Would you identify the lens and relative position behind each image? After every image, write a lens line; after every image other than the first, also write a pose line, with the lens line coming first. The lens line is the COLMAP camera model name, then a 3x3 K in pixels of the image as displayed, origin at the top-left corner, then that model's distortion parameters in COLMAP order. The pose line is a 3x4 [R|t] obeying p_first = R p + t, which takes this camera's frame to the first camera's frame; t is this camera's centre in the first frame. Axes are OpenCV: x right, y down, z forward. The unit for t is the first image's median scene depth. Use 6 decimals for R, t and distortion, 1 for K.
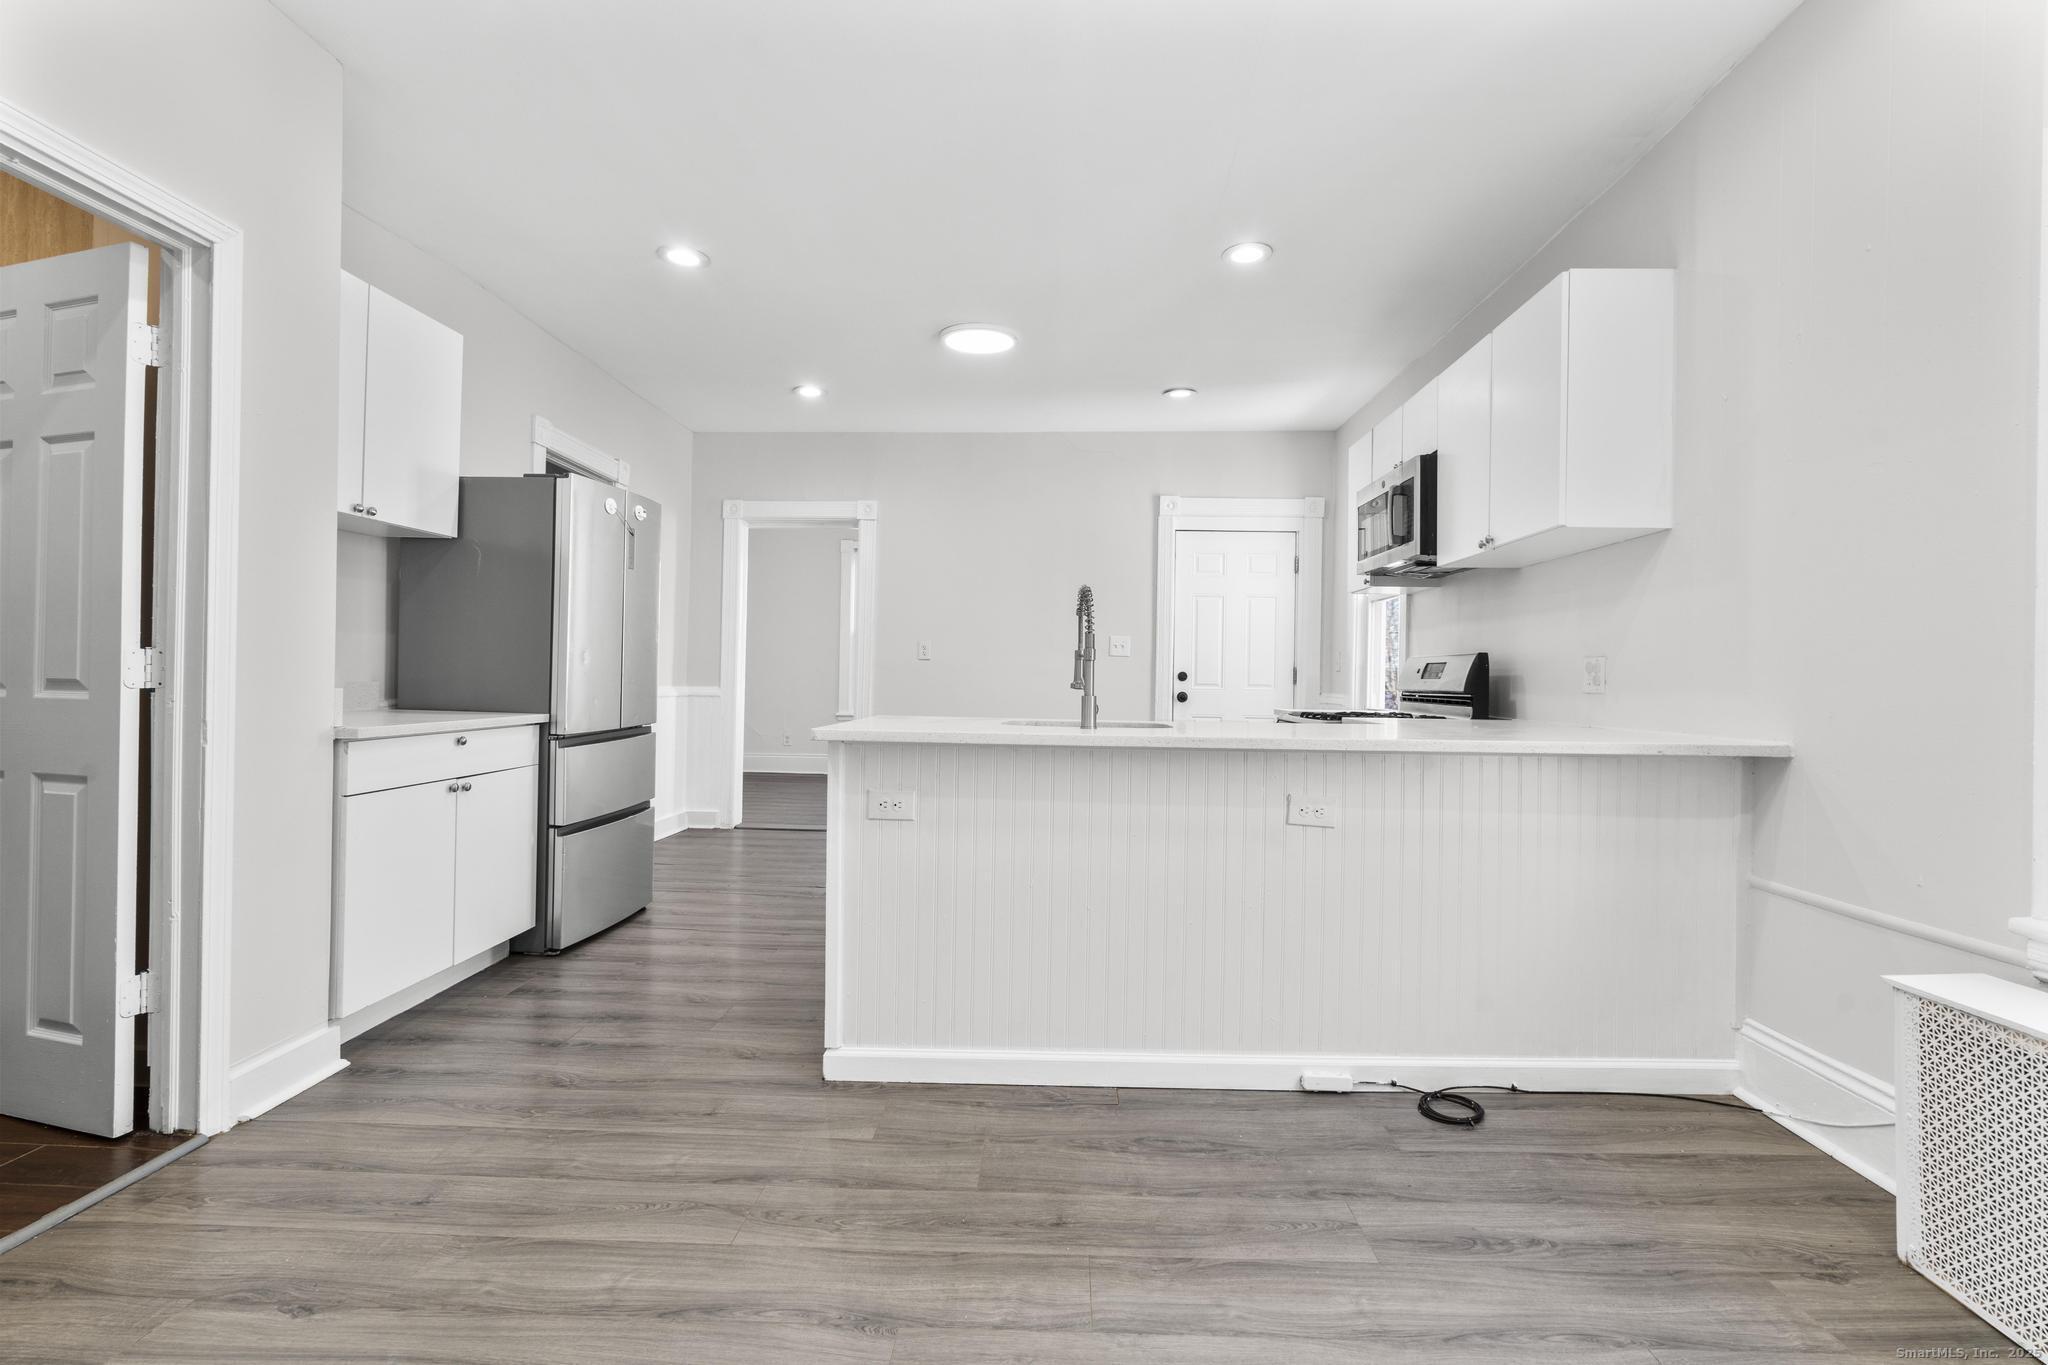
lens RADIAL K [[923.6, 0, 1025.7], [0, 923.6, 676.7], [0, 0, 1]] dist [-0.007379, 0.004189]
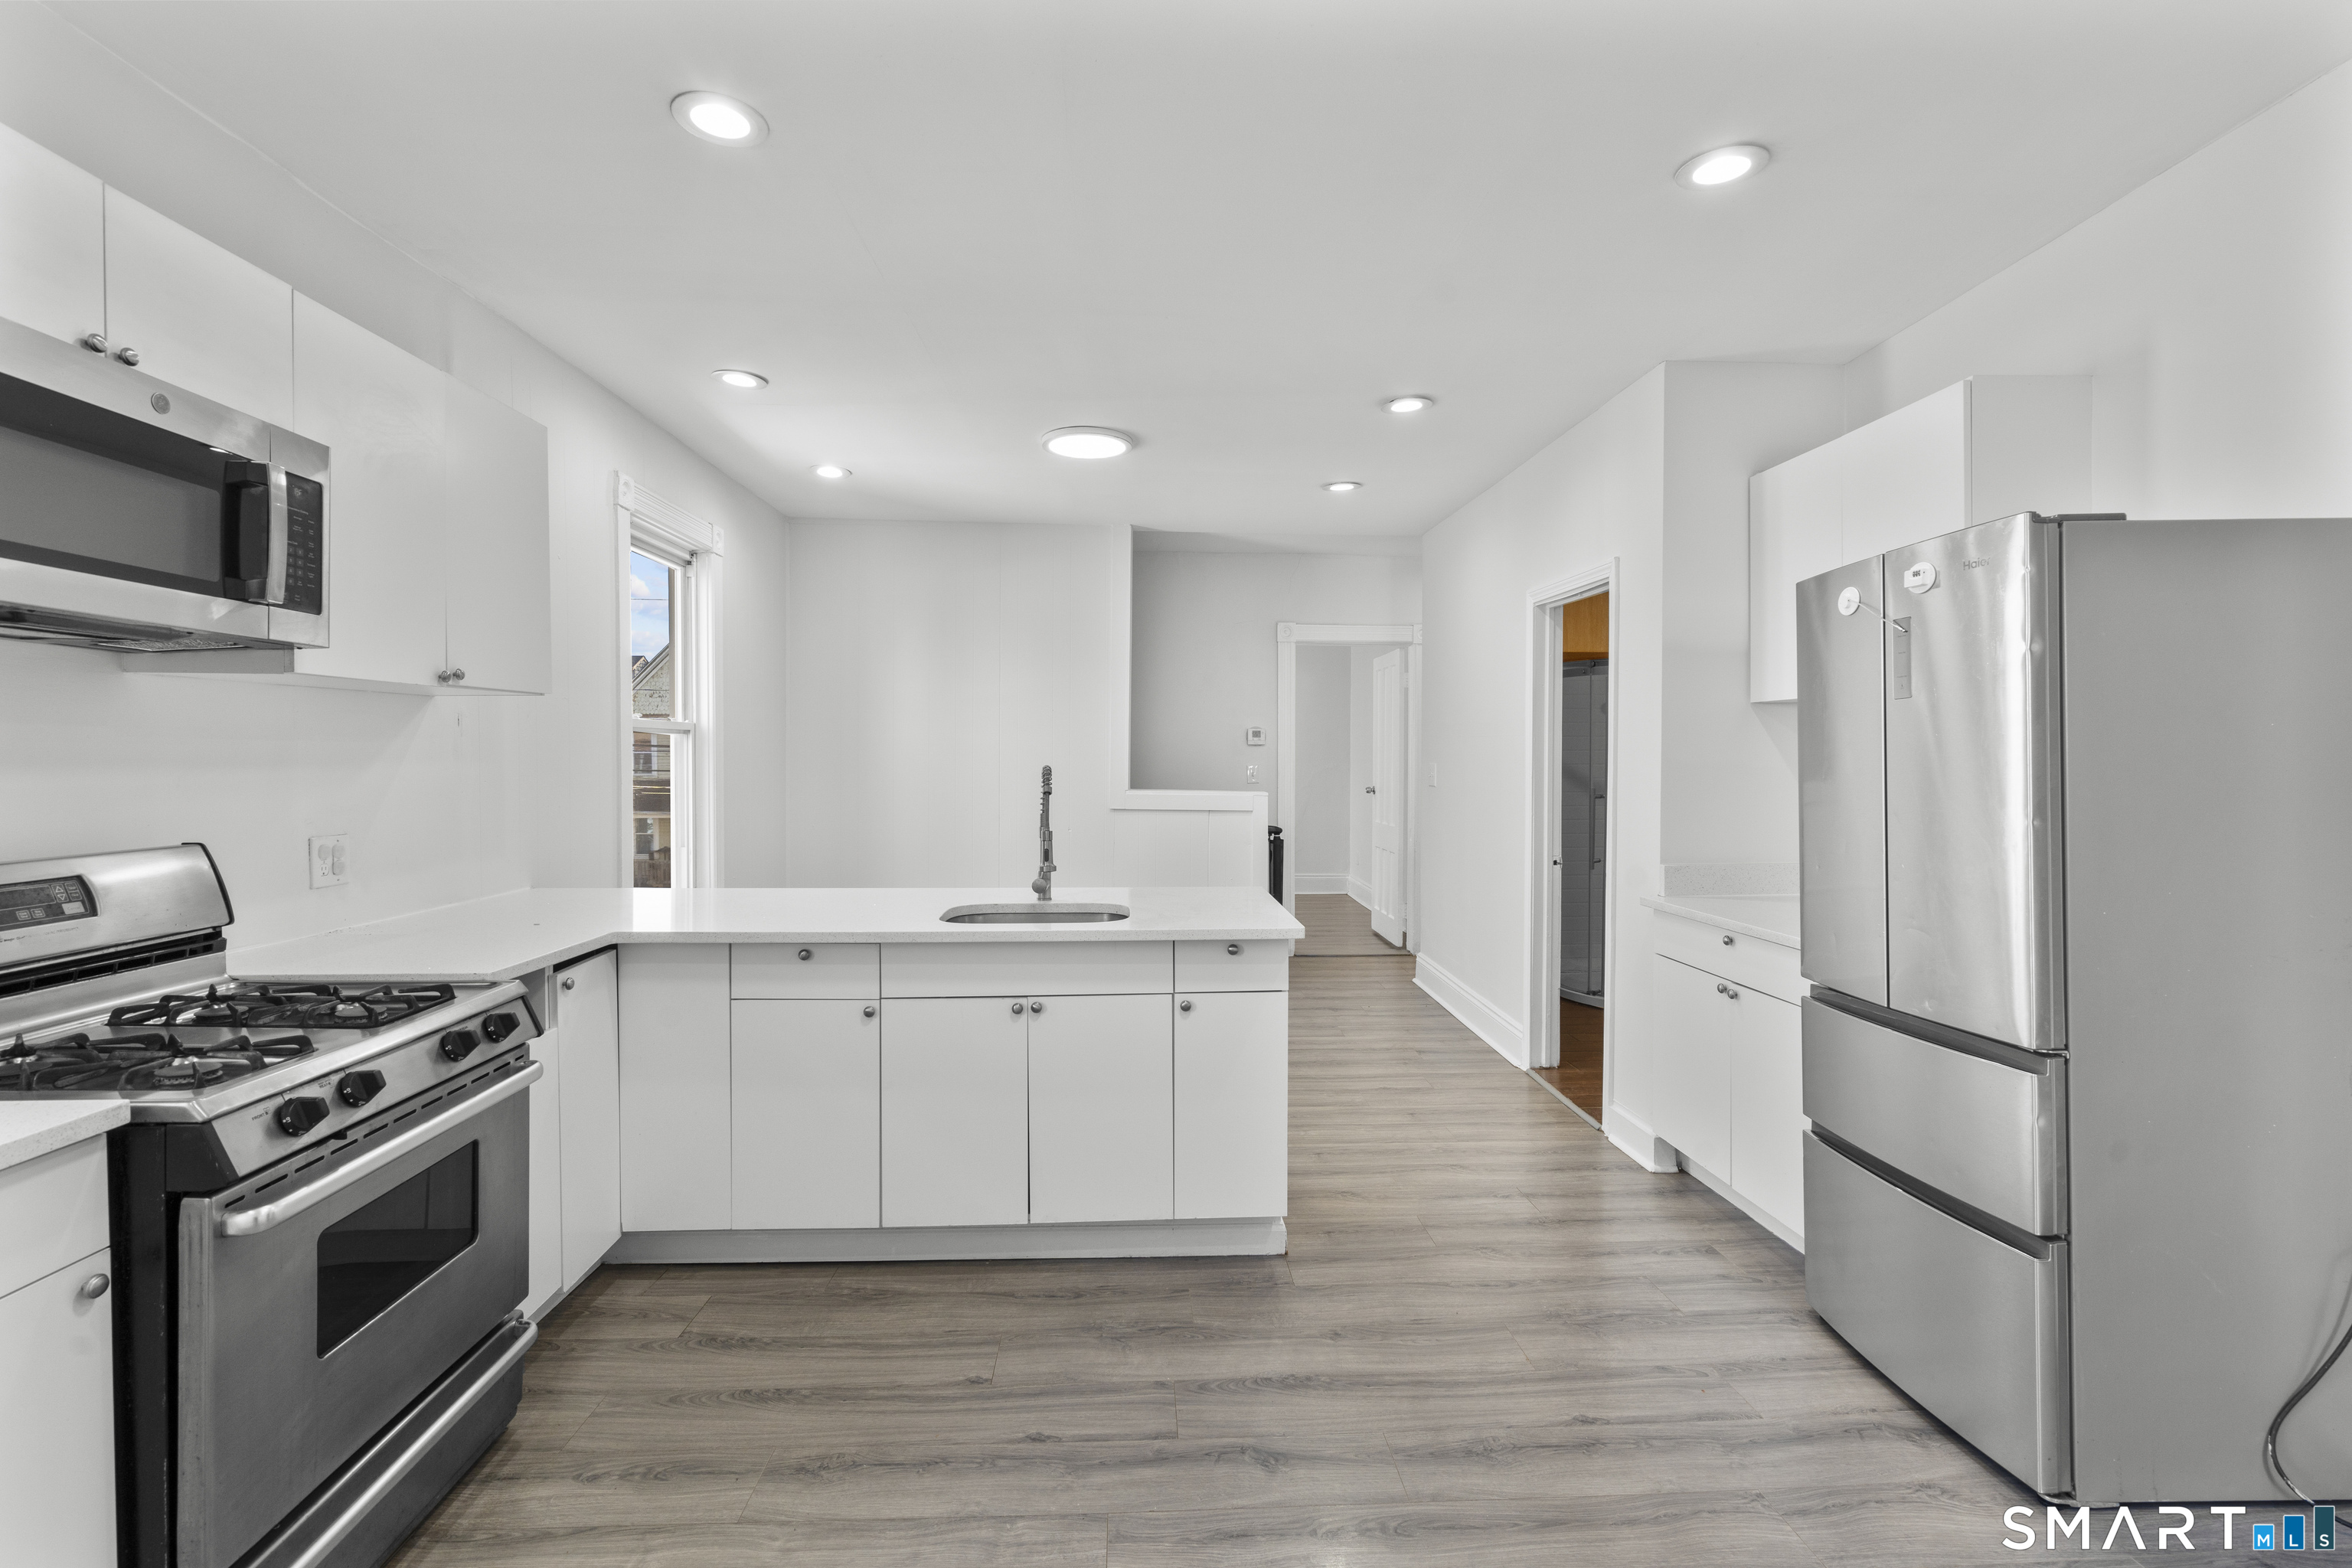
lens RADIAL K [[1060.7, 0, 1177.8], [0, 1060.7, 775.3], [0, 0, 1]] dist [-0.007379, 0.004189]
pose [[-0.995869, -0.016269, -0.089330, 0.025647], [-0.017731, 0.999721, 0.015606, -0.113560], [0.089052, 0.017126, -0.995880, 2.266373]]
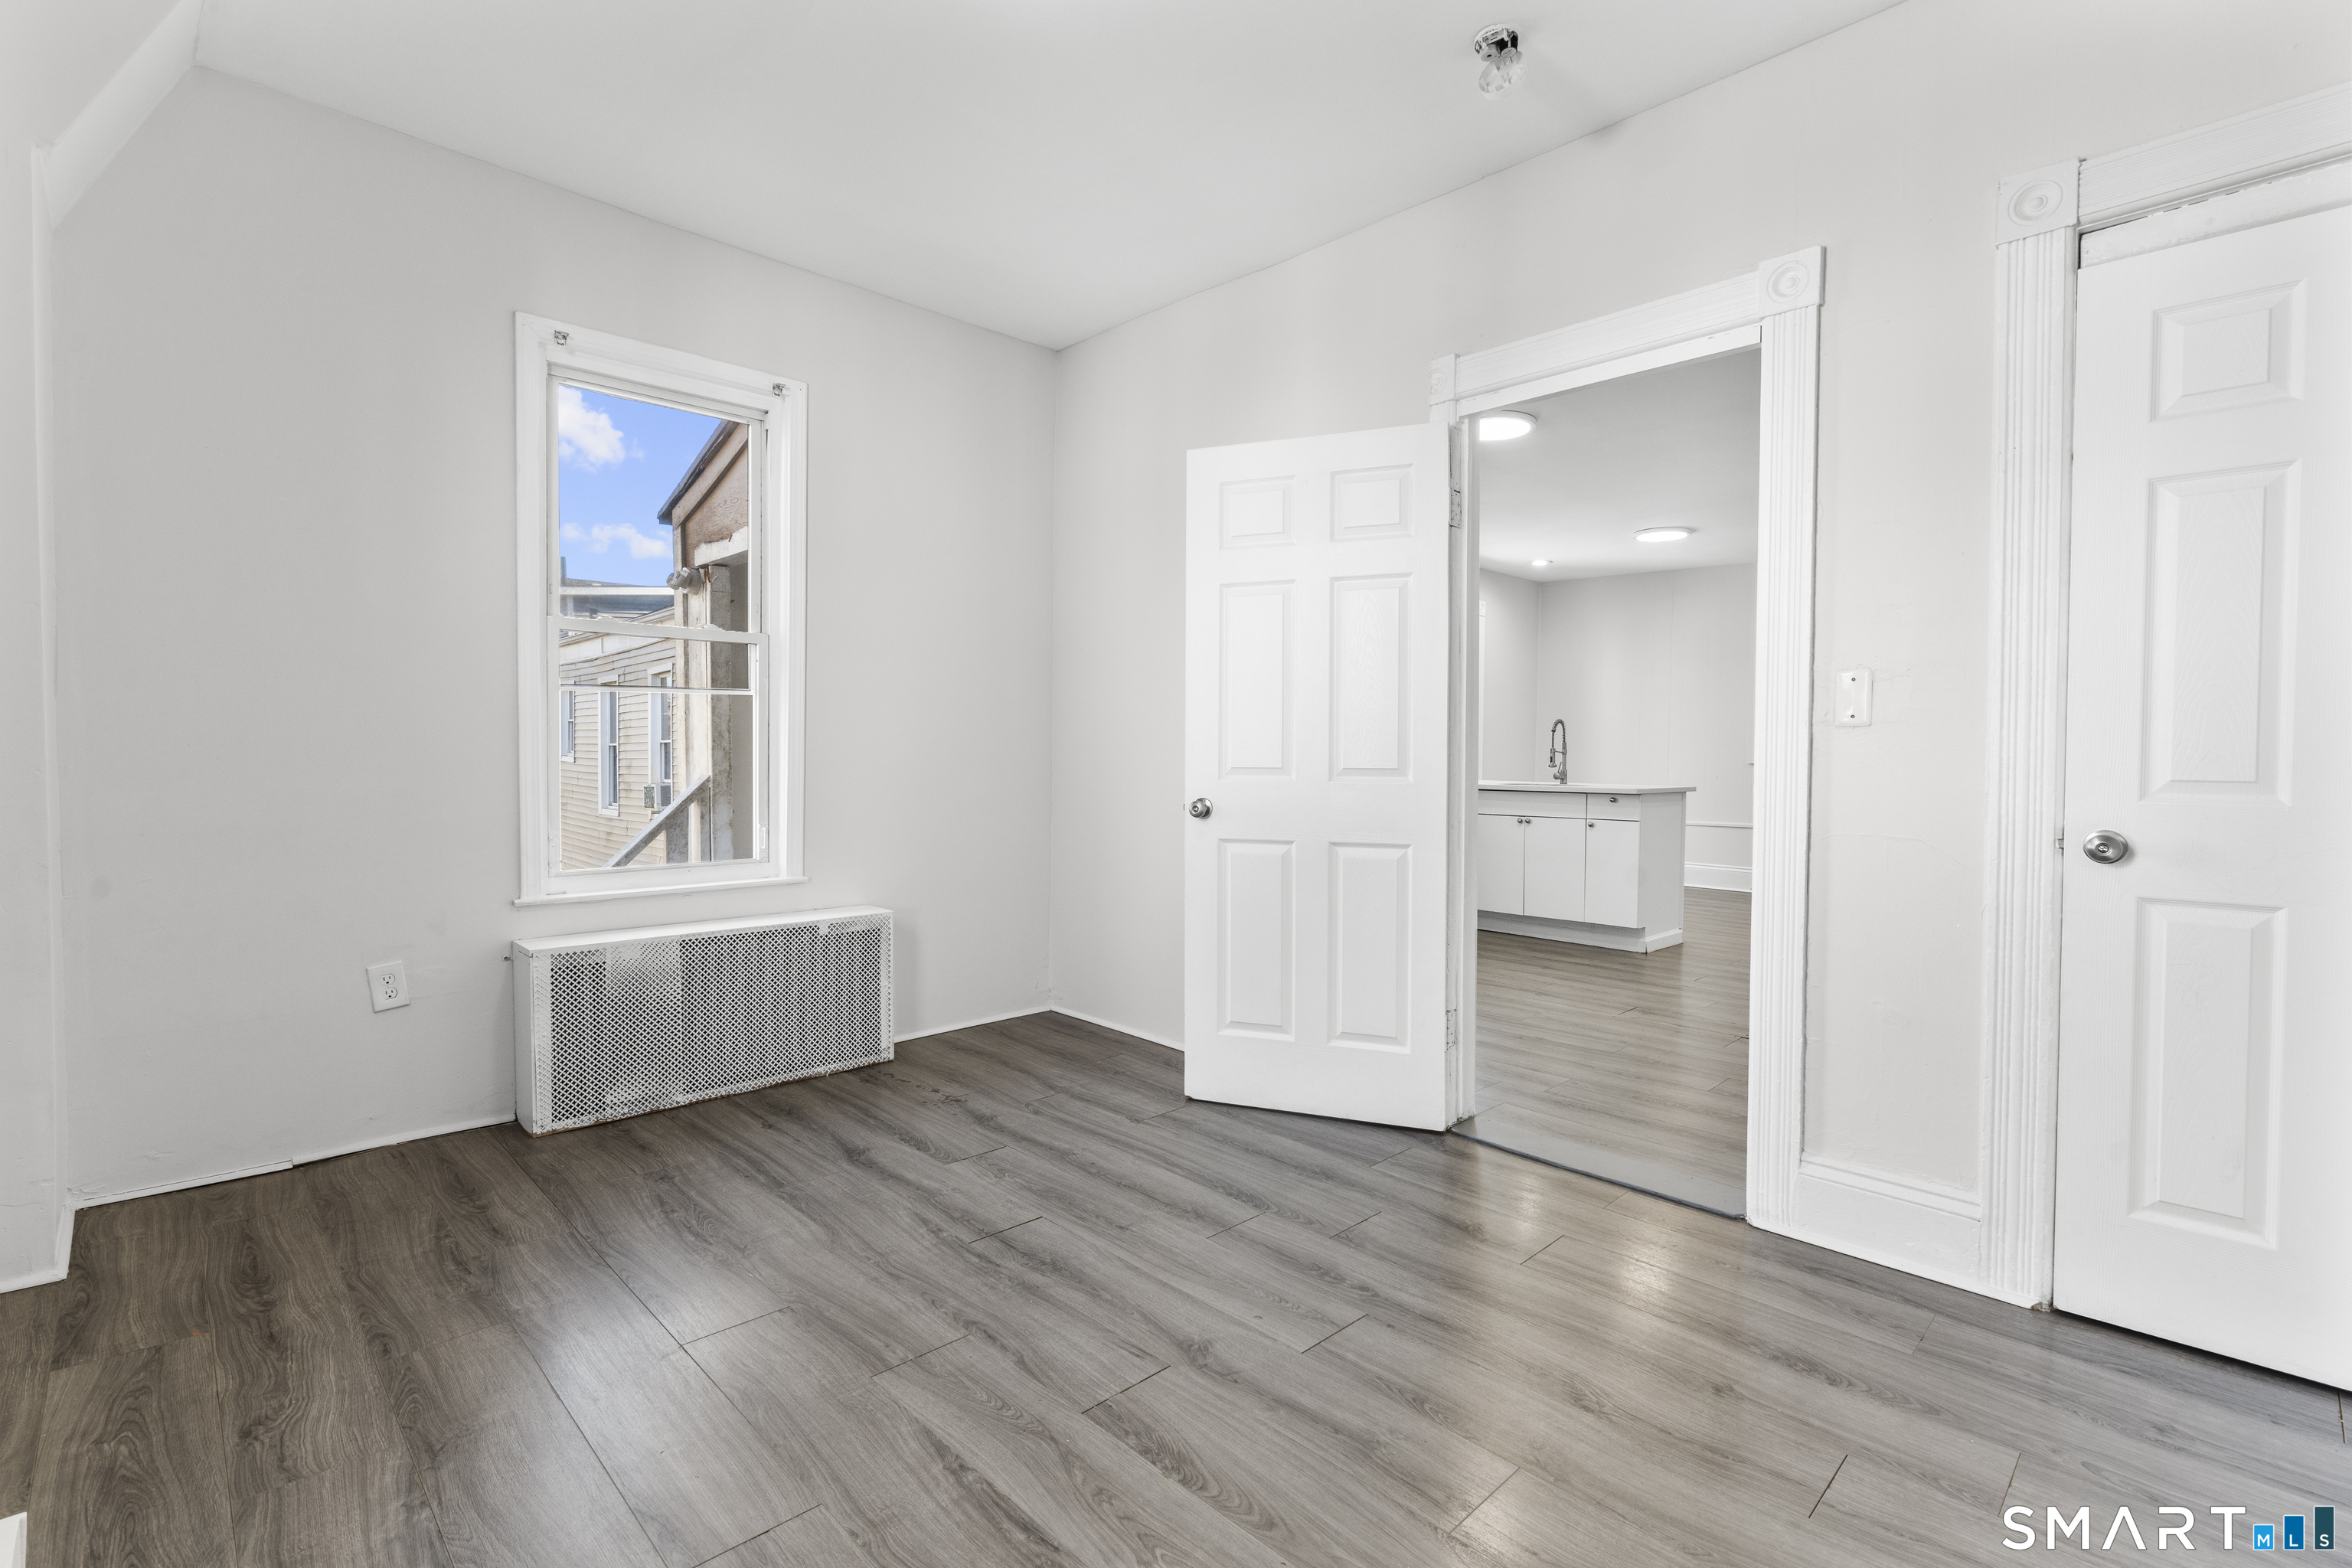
lens RADIAL K [[1060.7, 0, 1167.3], [0, 1060.7, 786.1], [0, 0, 1]] dist [-0.007379, 0.004189]
pose [[-0.719522, -0.045522, 0.692976, -1.043830], [-0.021953, 0.998842, 0.042821, -0.028928], [-0.694123, 0.015598, -0.719688, 3.568975]]
